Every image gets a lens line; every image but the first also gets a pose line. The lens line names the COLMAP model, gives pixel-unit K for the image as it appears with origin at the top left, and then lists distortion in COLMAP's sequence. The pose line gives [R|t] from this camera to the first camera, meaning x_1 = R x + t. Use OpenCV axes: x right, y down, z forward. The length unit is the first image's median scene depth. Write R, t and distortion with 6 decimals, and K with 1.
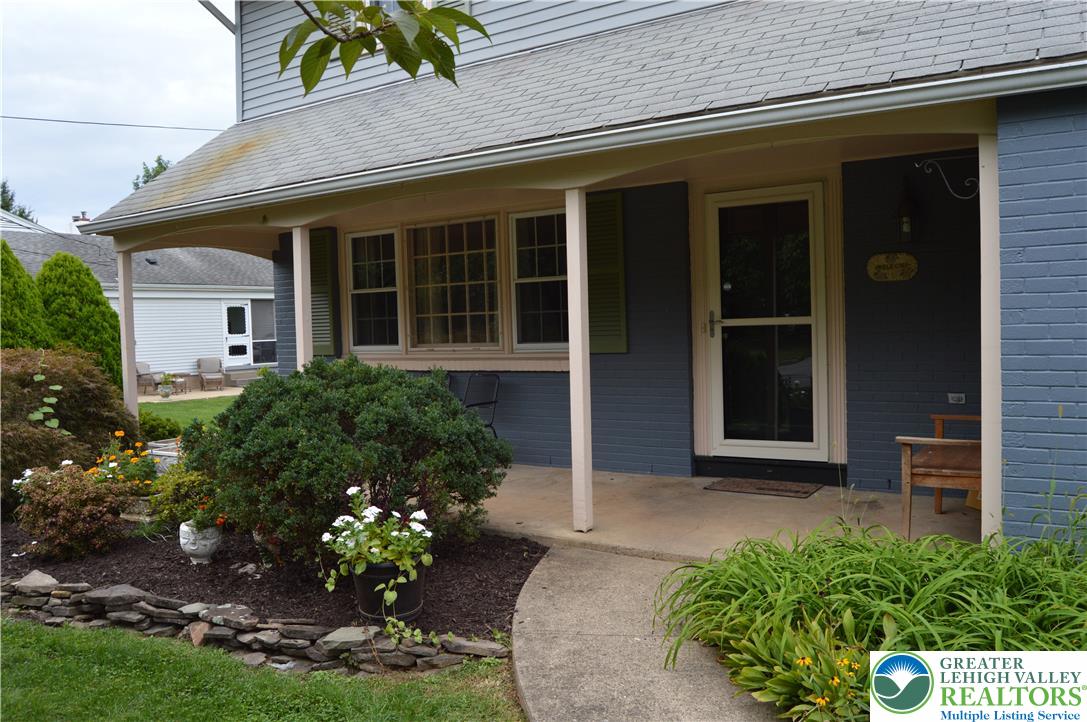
lens RADIAL K [[853.7, 0, 543.5], [0, 853.7, 361.0], [0, 0, 1]] dist [-0.078429, 0.015635]
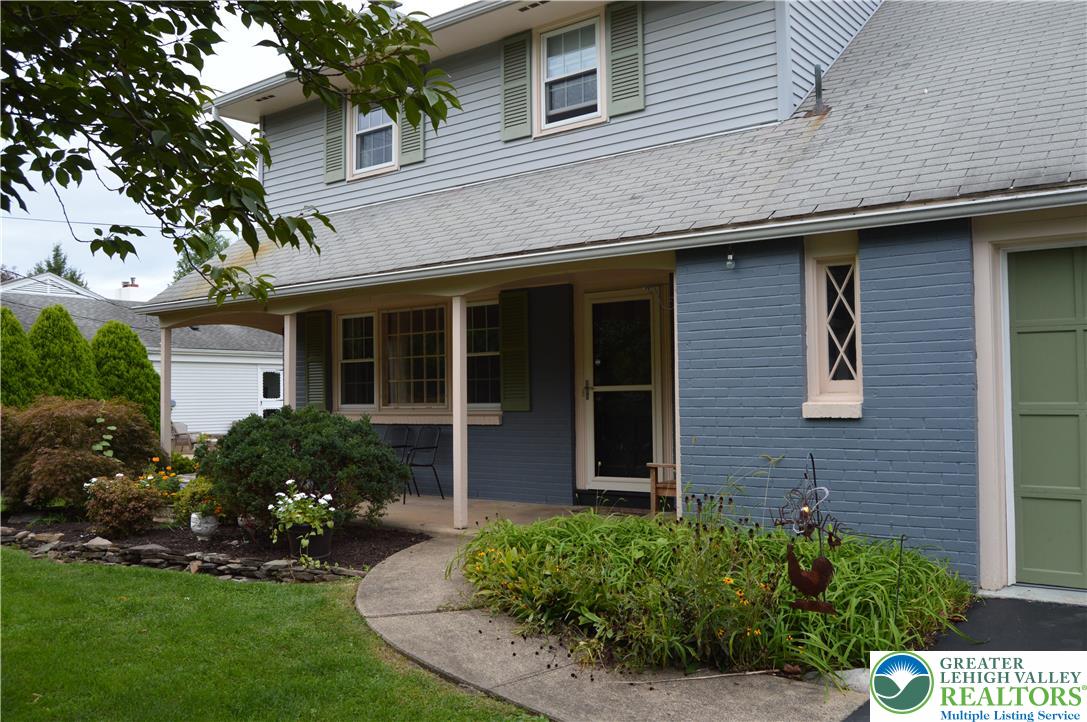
lens RADIAL K [[939.3, 0, 543.5], [0, 939.3, 361.0], [0, 0, 1]] dist [-0.063892, -0.008666]
pose [[0.996733, 0.014623, -0.079428, 0.263546], [-0.021039, 0.996529, -0.080549, 0.033861], [0.077975, 0.081956, 0.993581, -0.510881]]
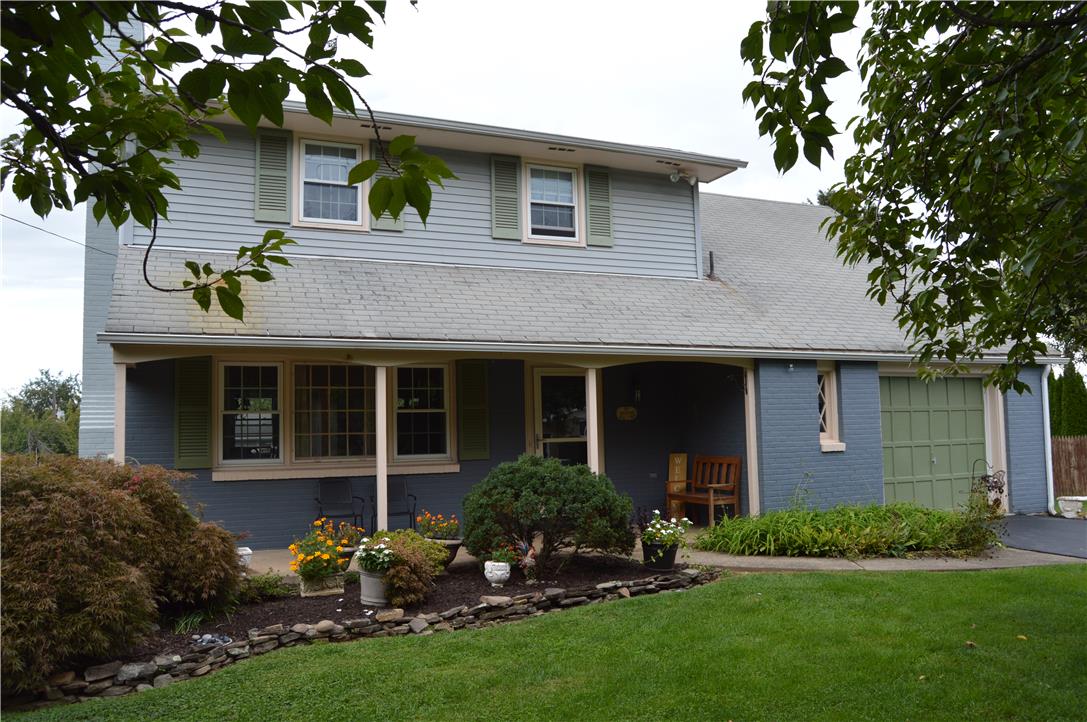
lens RADIAL K [[853.7, 0, 543.5], [0, 853.7, 361.0], [0, 0, 1]] dist [-0.078429, 0.015635]
pose [[0.542824, 0.089233, 0.835092, -1.363022], [0.044239, 0.989921, -0.134533, 0.031768], [-0.838680, 0.109972, 0.533406, 0.040552]]
